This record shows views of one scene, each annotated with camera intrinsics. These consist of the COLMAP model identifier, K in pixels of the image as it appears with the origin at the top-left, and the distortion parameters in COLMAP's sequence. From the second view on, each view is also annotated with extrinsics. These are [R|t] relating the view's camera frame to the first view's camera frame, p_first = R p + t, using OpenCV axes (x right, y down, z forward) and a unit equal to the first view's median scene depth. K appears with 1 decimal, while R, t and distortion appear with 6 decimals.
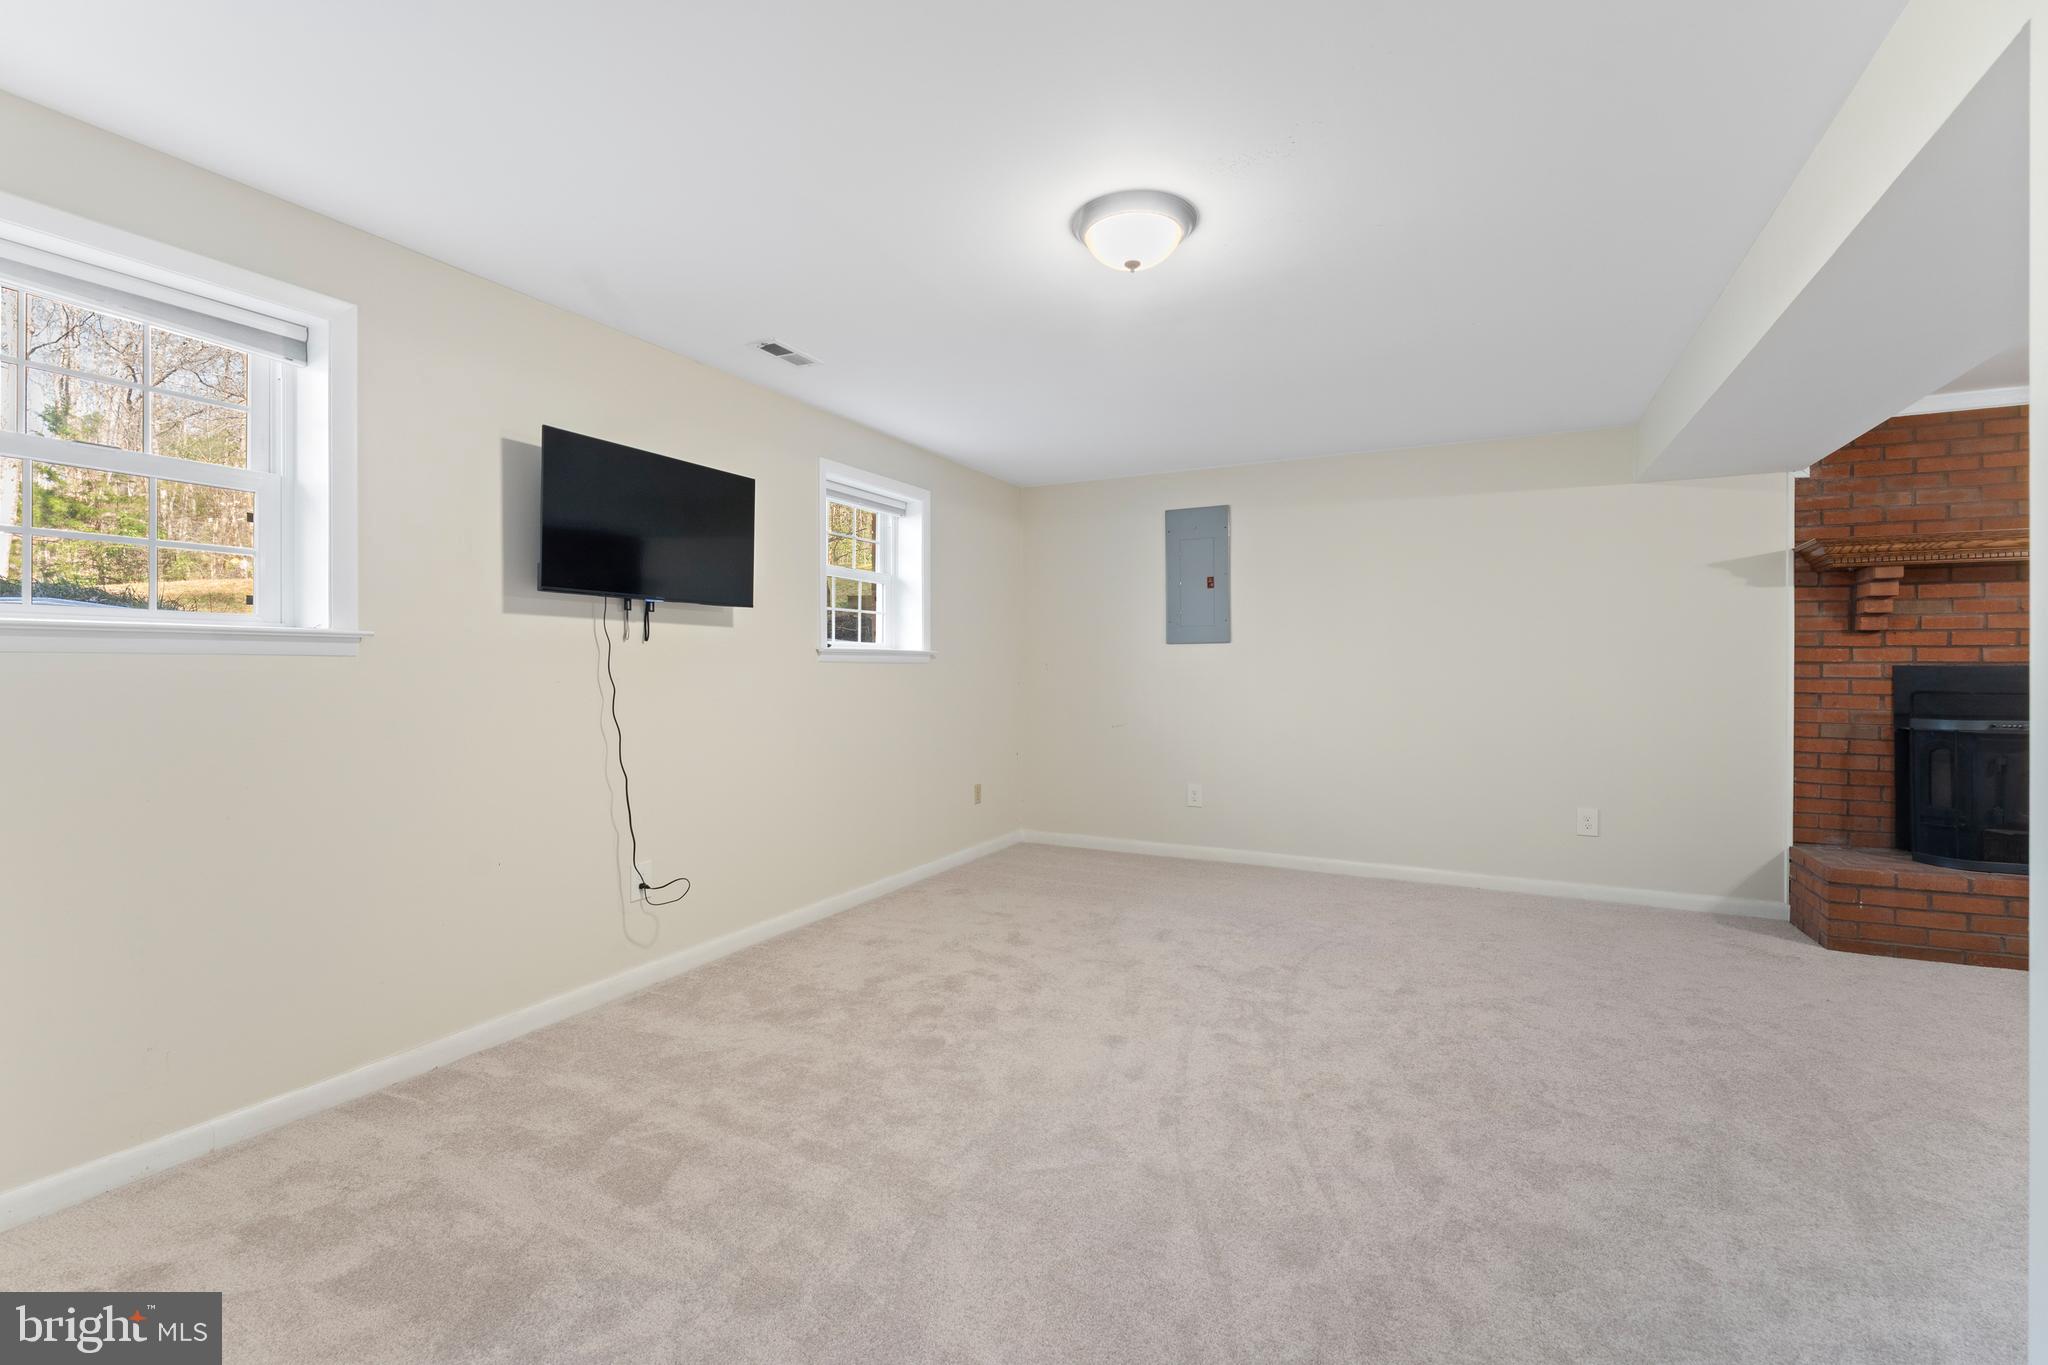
lens RADIAL K [[867.3, 0, 1036.0], [0, 867.3, 670.5], [0, 0, 1]] dist [-0.000250, -0.000117]
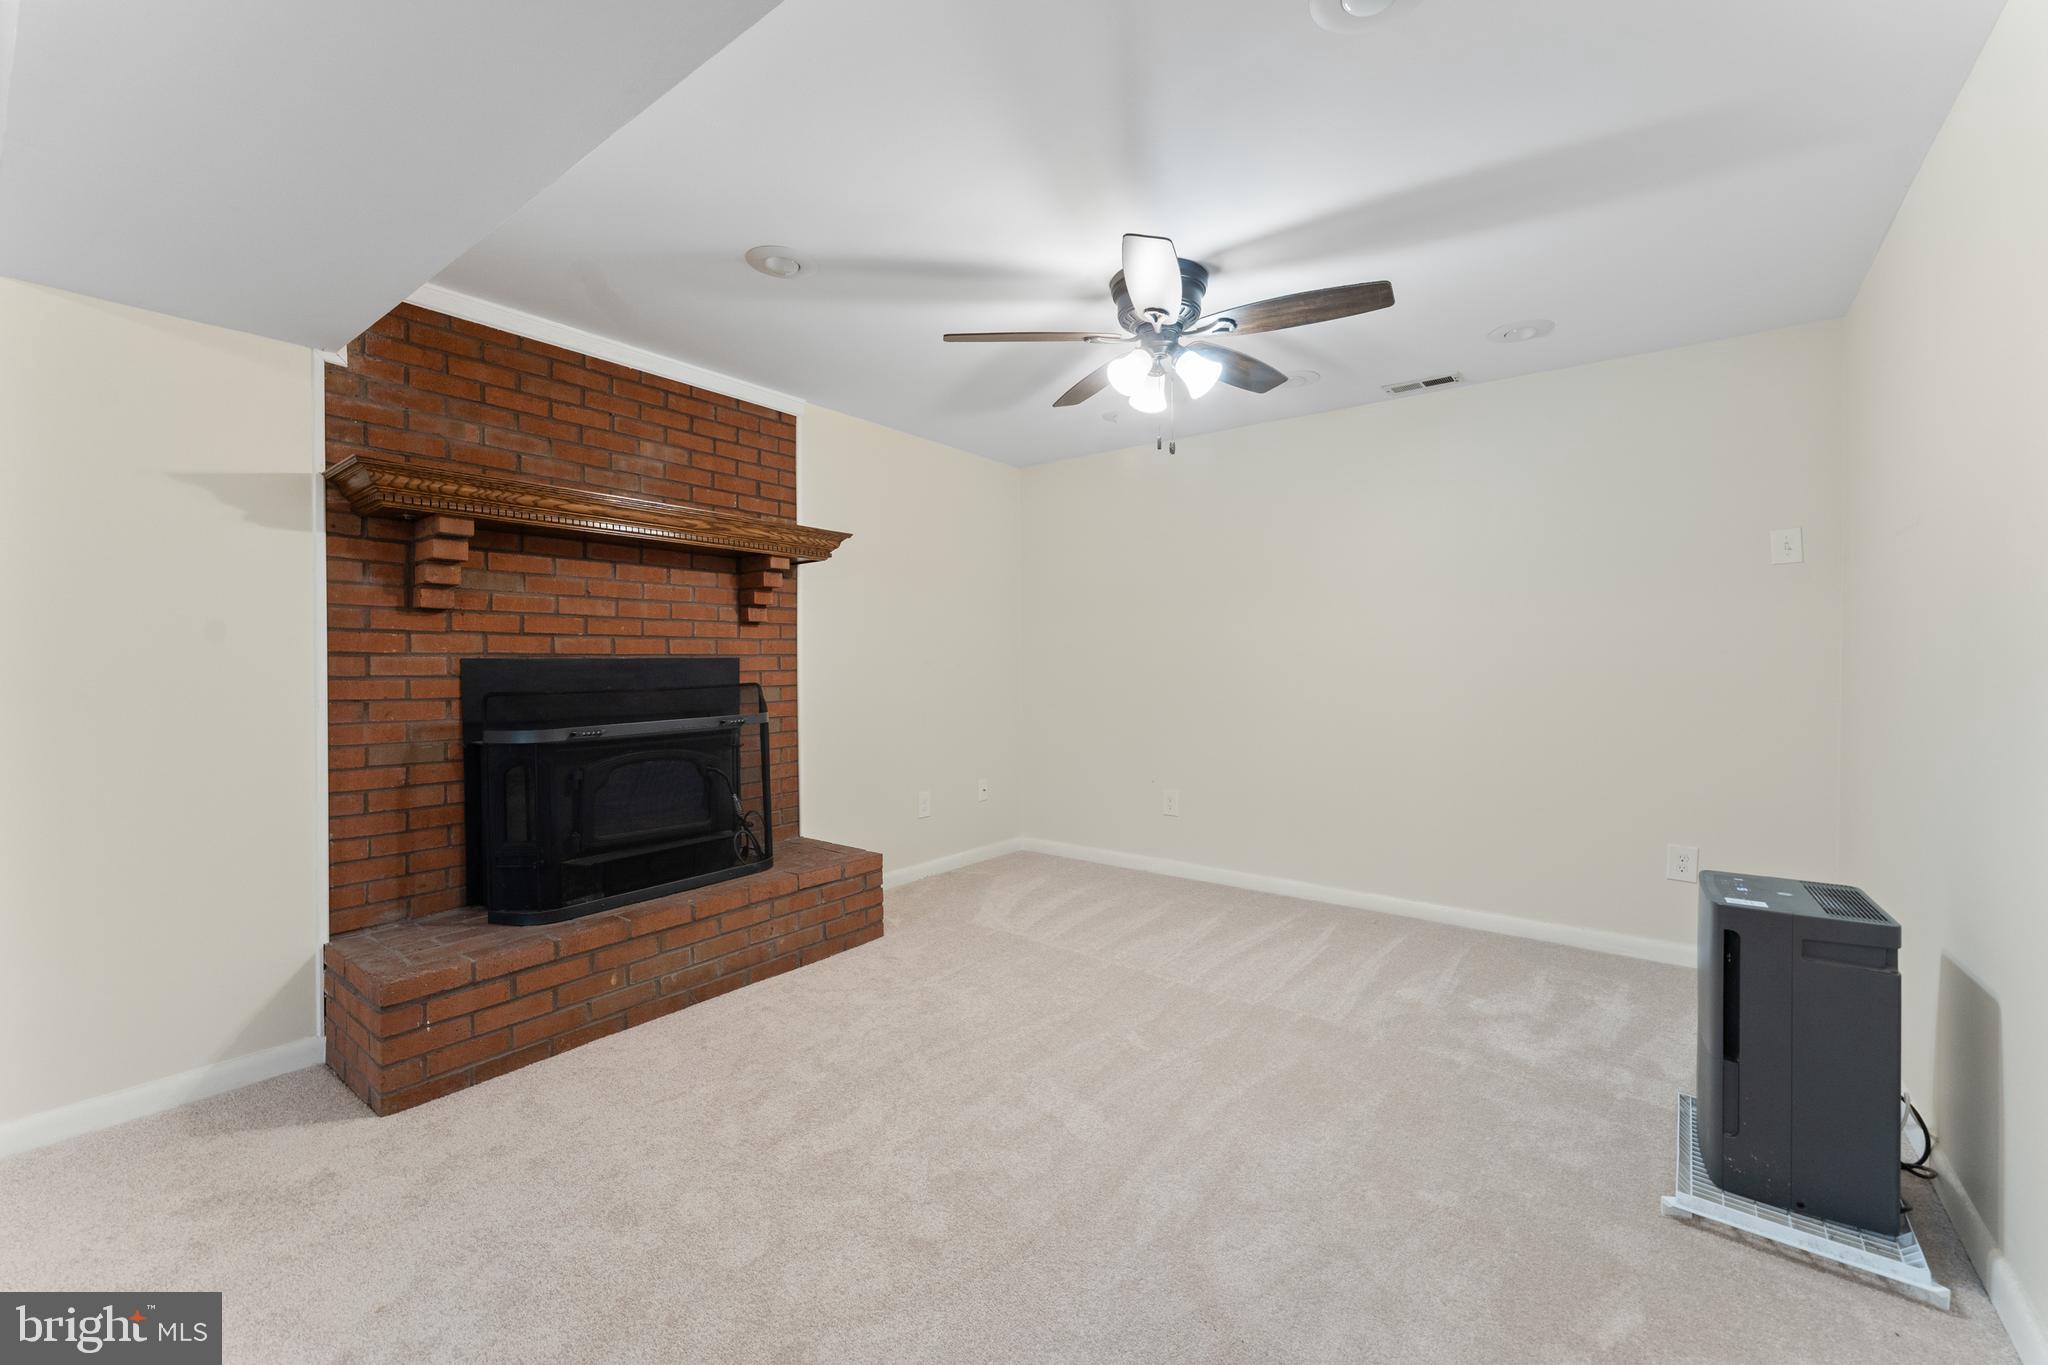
lens RADIAL K [[831.1, 0, 1030.7], [0, 831.1, 666.2], [0, 0, 1]] dist [0.000995, -0.000829]
pose [[0.169417, -0.009609, 0.985498, 0.374709], [0.005155, 0.999947, 0.008864, -0.002742], [-0.985531, 0.003578, 0.169457, 0.403160]]
